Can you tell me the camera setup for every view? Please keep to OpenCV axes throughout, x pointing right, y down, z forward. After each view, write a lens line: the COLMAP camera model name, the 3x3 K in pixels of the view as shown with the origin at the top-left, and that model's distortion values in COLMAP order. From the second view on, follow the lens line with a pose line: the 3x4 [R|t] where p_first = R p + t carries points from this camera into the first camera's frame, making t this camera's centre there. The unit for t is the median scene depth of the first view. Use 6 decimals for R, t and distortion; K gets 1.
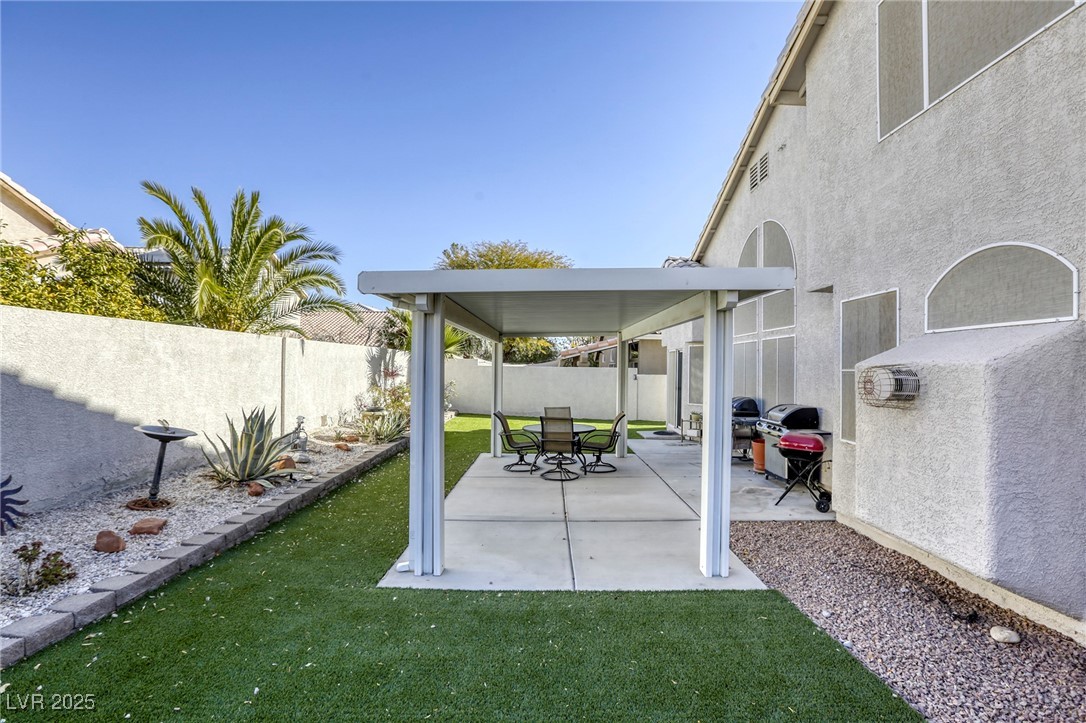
lens RADIAL K [[528.1, 0, 543.0], [0, 528.1, 361.5], [0, 0, 1]] dist [-0.049571, 0.016889]
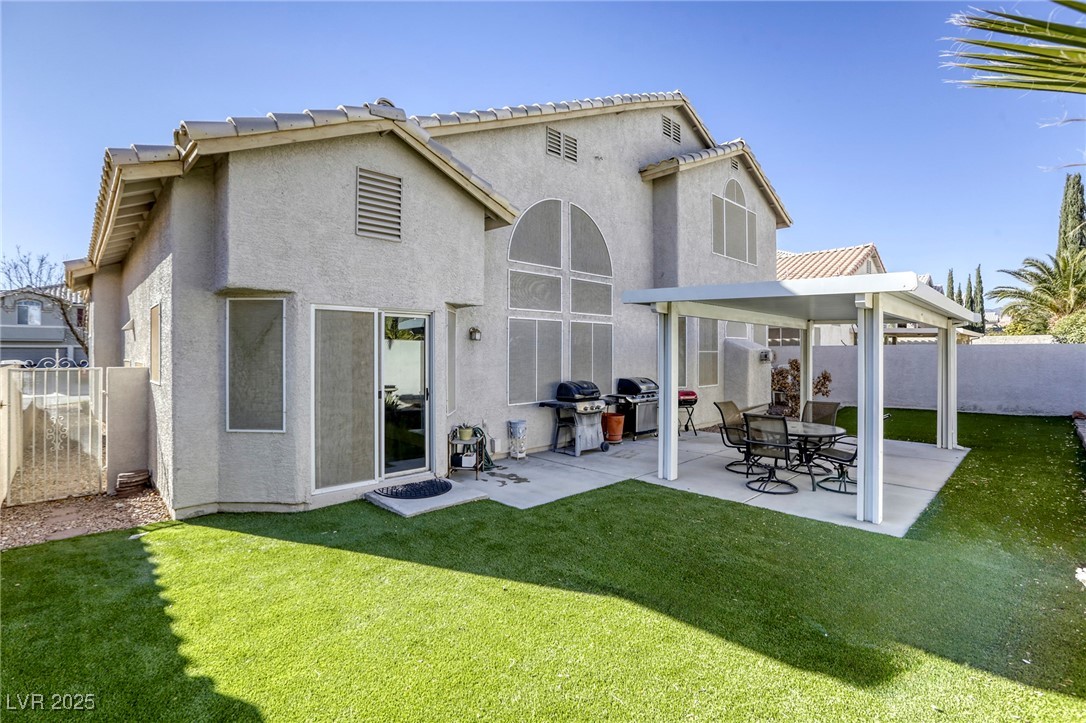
lens RADIAL K [[528.1, 0, 543.0], [0, 528.1, 361.5], [0, 0, 1]] dist [-0.049571, 0.016889]
pose [[-0.735313, -0.006733, 0.677694, -0.395804], [-0.005005, 0.999977, 0.004504, 0.055724], [-0.677709, -0.000080, -0.735331, 3.221442]]
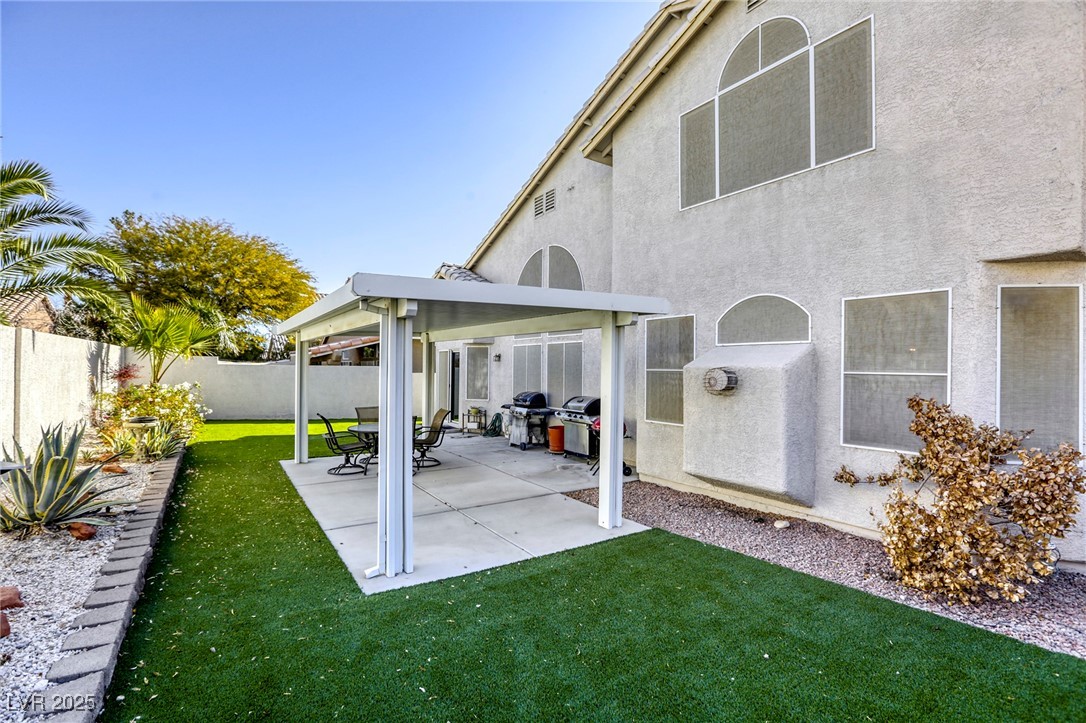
lens RADIAL K [[528.1, 0, 543.0], [0, 528.1, 361.5], [0, 0, 1]] dist [-0.049571, 0.016889]
pose [[0.826664, 0.001416, 0.562693, -0.493378], [-0.005644, 0.999967, 0.005774, -0.013016], [-0.562667, -0.007949, 0.826645, 0.003438]]
